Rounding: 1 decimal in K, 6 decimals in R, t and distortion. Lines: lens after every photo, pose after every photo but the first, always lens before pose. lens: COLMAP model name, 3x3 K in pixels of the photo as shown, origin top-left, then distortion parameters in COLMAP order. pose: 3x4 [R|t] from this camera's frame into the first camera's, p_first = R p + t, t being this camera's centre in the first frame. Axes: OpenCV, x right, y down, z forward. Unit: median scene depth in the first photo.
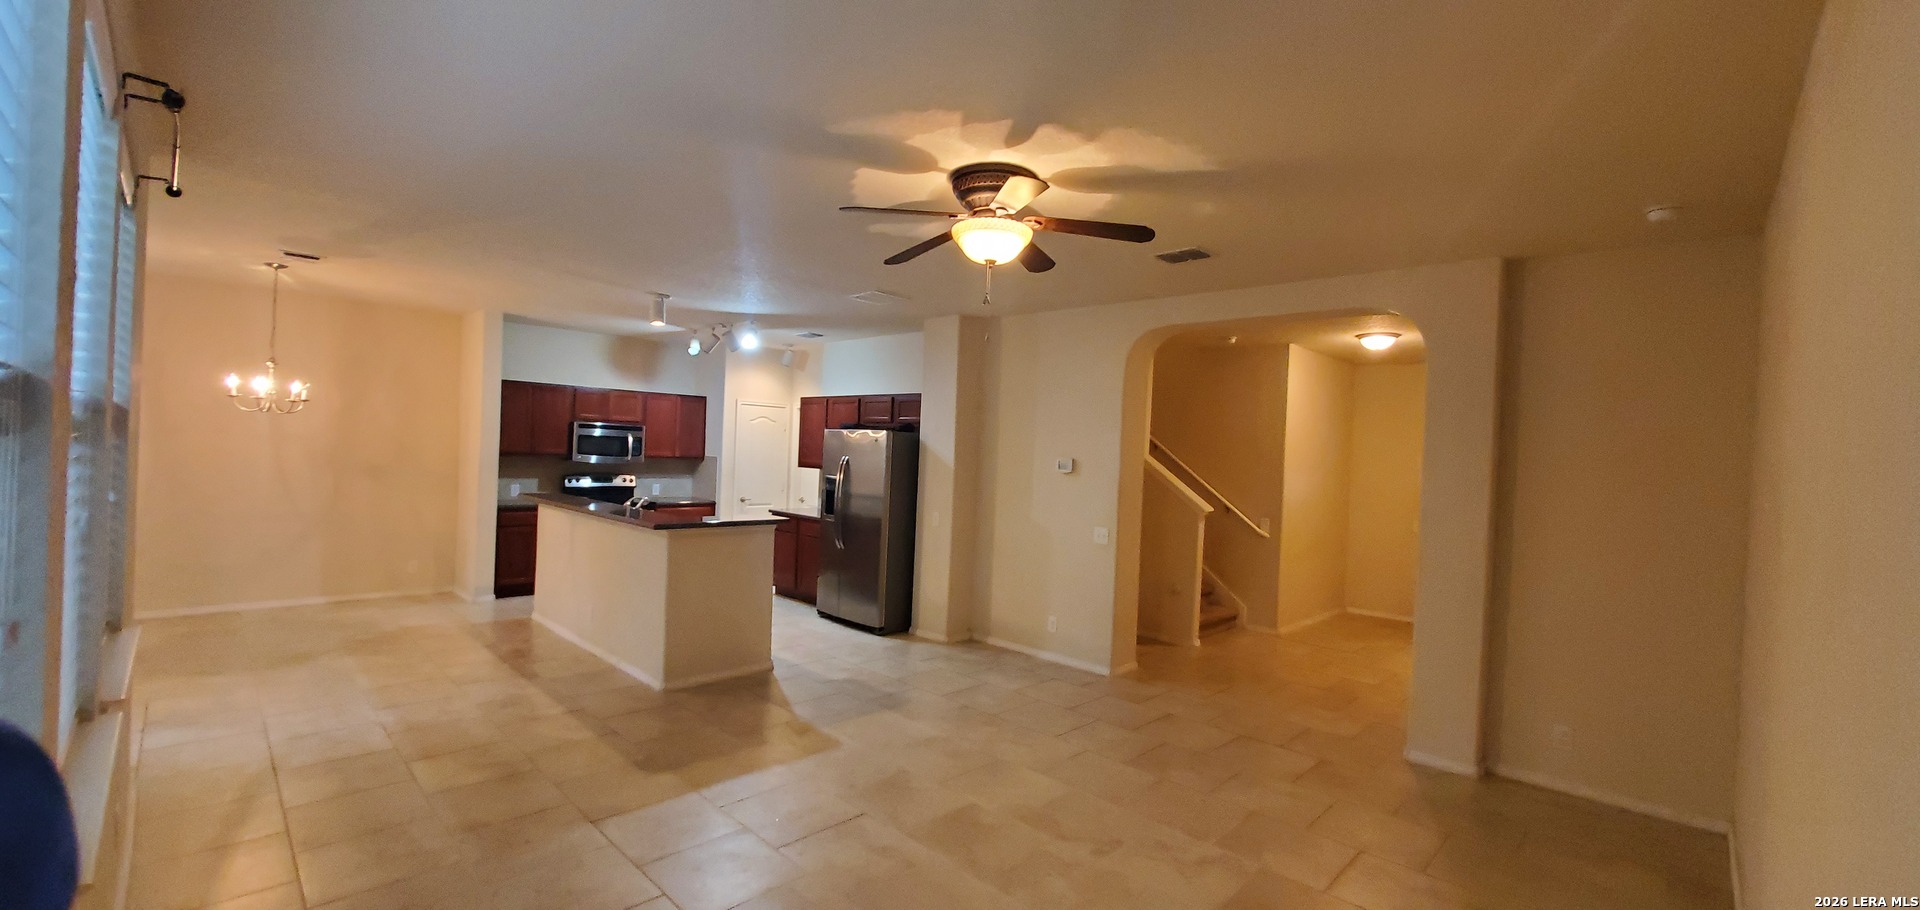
lens RADIAL K [[760.4, 0, 947.7], [0, 760.4, 455.2], [0, 0, 1]] dist [-0.004034, 0.000182]
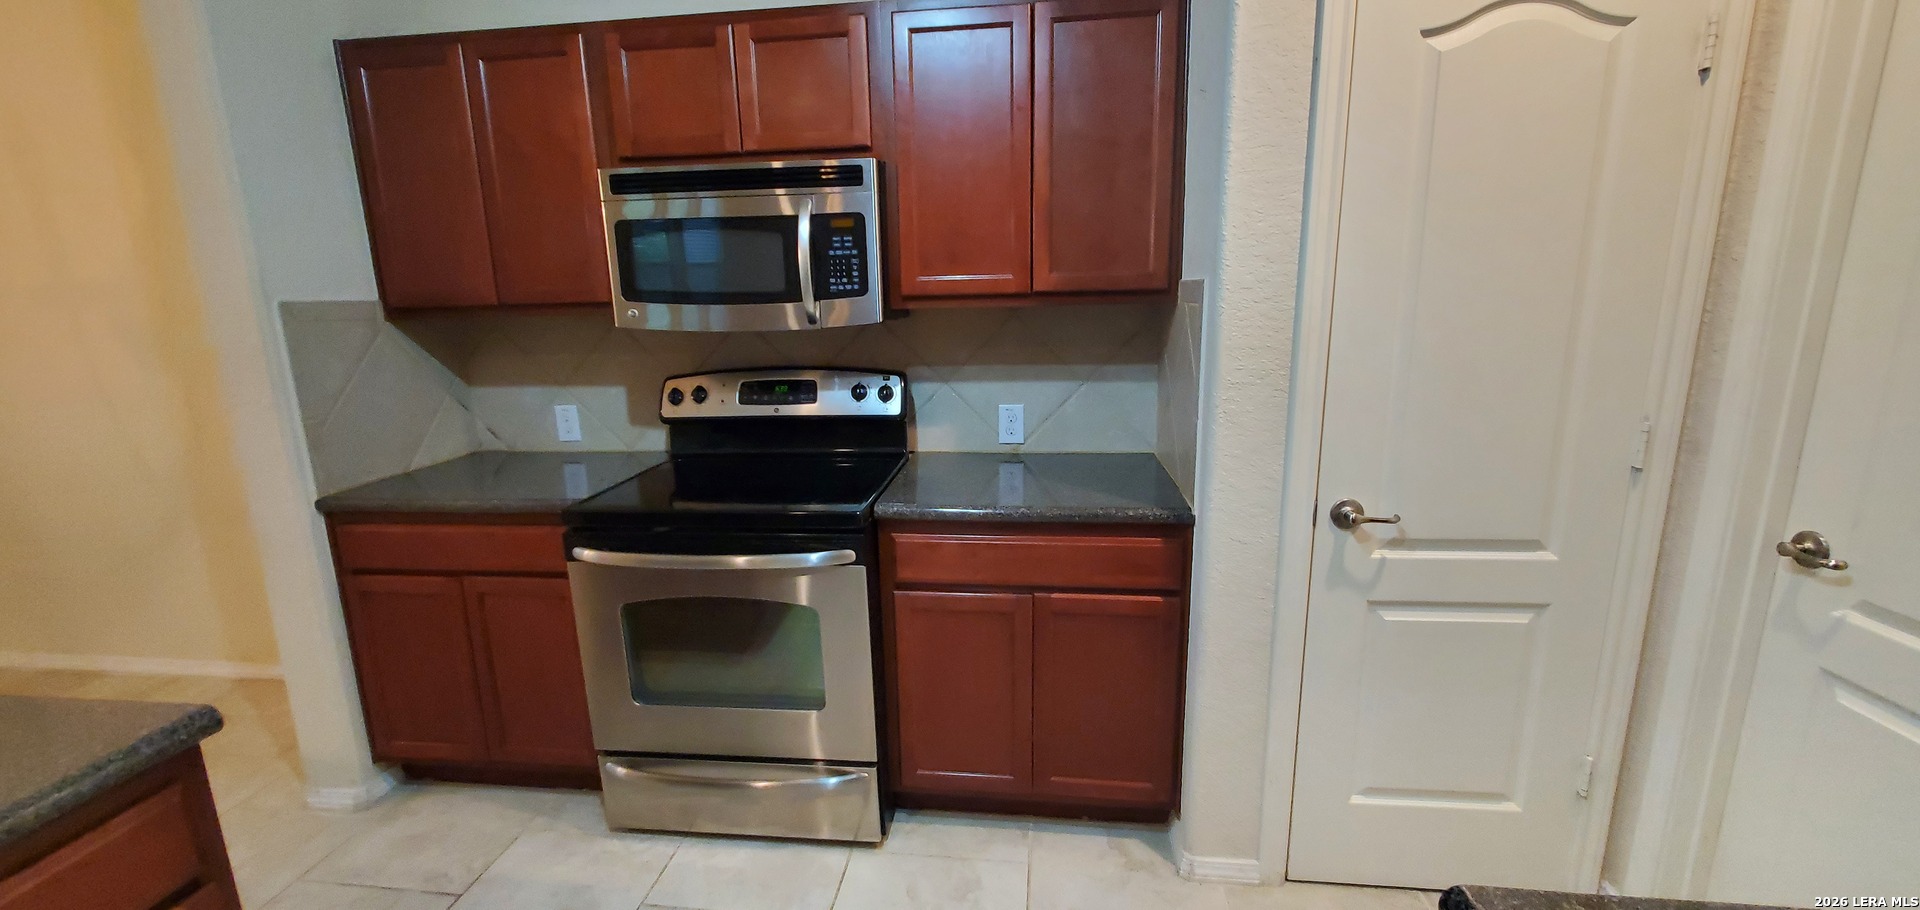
lens RADIAL K [[772.3, 0, 930.7], [0, 772.3, 456.2], [0, 0, 1]] dist [-0.000713, -0.000110]
pose [[0.597207, 0.112782, -0.794119, -0.225973], [0.046600, 0.983514, 0.174725, 0.010052], [0.800733, -0.141353, 0.582105, 0.999391]]
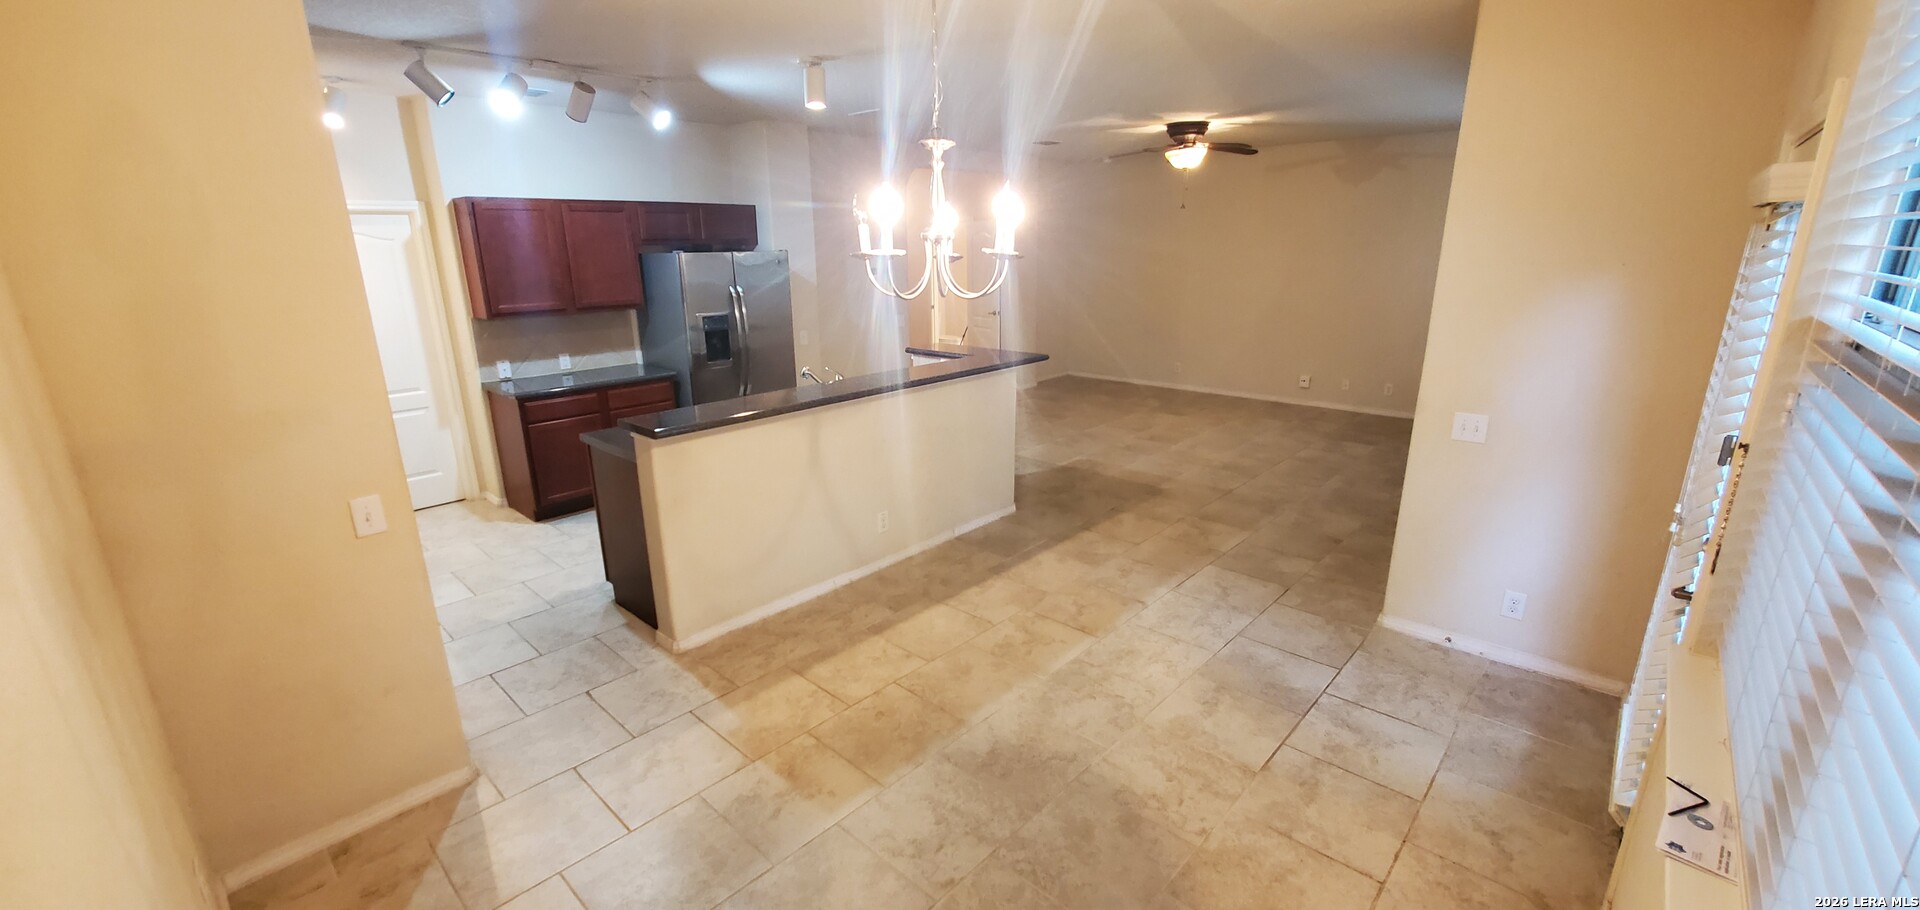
lens RADIAL K [[760.4, 0, 947.7], [0, 760.4, 455.2], [0, 0, 1]] dist [-0.004034, 0.000182]
pose [[-0.037040, -0.310680, 0.949793, -0.910648], [0.018349, 0.950073, 0.311488, -0.070957], [-0.999145, 0.028965, -0.029490, 0.739983]]
